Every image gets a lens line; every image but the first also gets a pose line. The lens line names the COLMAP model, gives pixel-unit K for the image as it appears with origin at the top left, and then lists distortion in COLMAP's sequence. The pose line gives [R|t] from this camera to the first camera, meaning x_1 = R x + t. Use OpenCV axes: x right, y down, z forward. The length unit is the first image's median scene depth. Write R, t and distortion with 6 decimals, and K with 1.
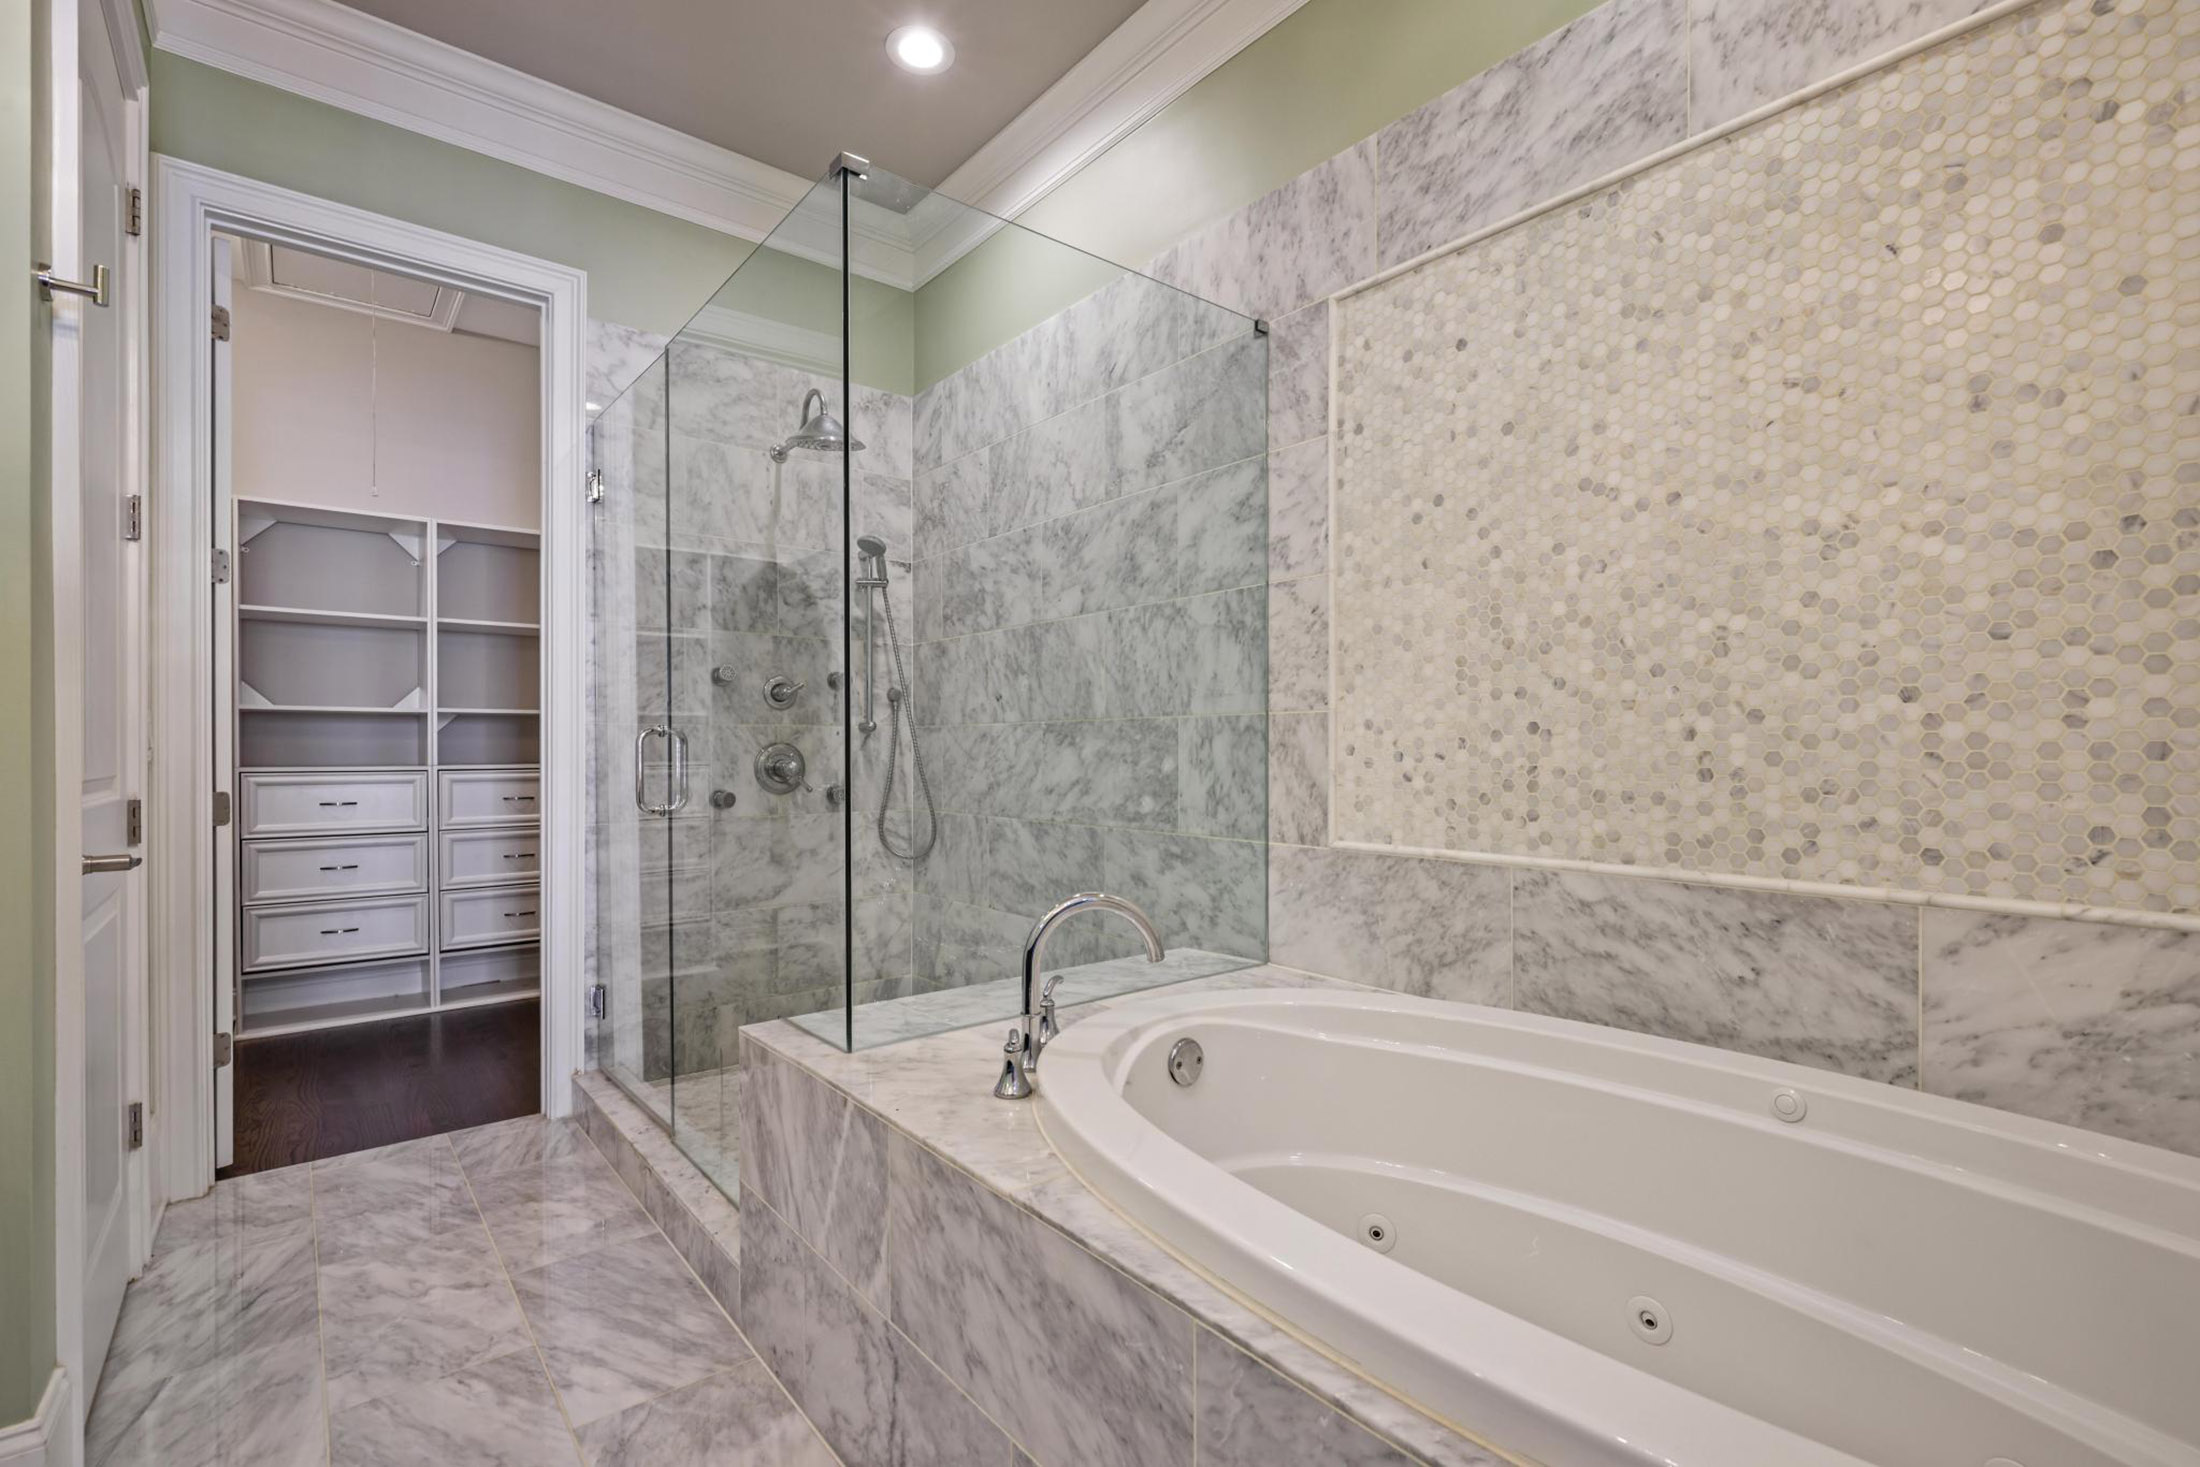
lens RADIAL K [[996.4, 0, 1099.7], [0, 996.4, 749.0], [0, 0, 1]] dist [-0.001046, 0.000184]
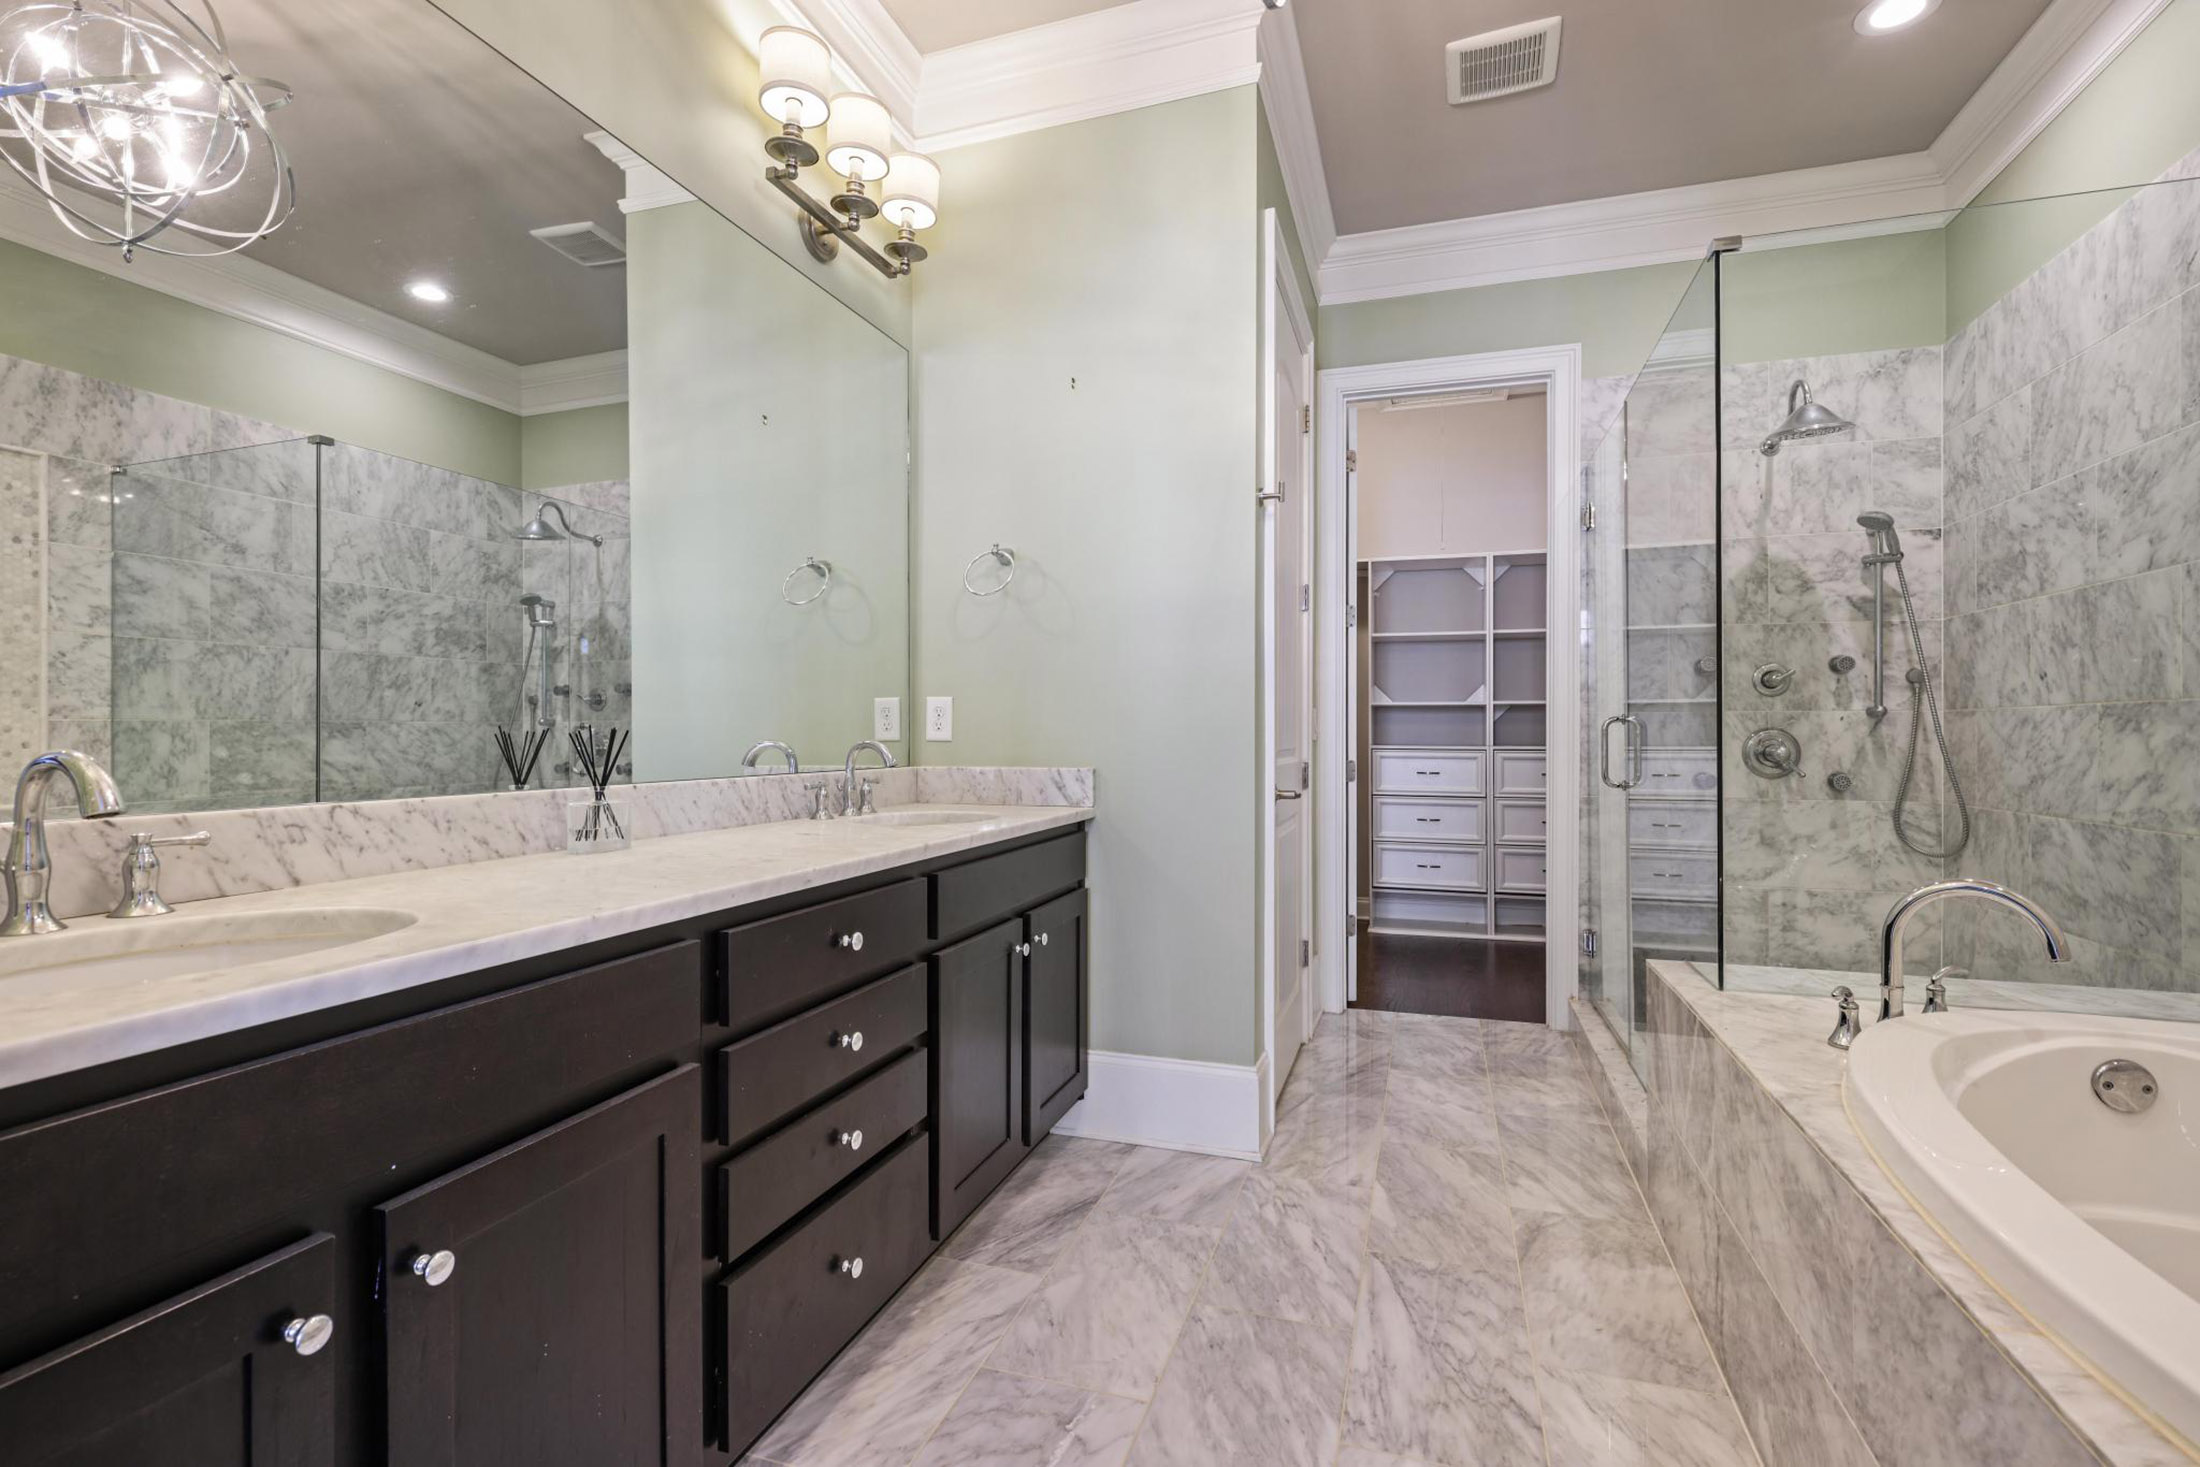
lens RADIAL K [[996.4, 0, 1098.3], [0, 996.4, 733.9], [0, 0, 1]] dist [-0.001046, 0.000184]
pose [[0.533515, 0.004060, -0.845781, 0.208513], [-0.002975, 0.999991, 0.002924, -0.001863], [0.845785, 0.000957, 0.533523, -0.155009]]
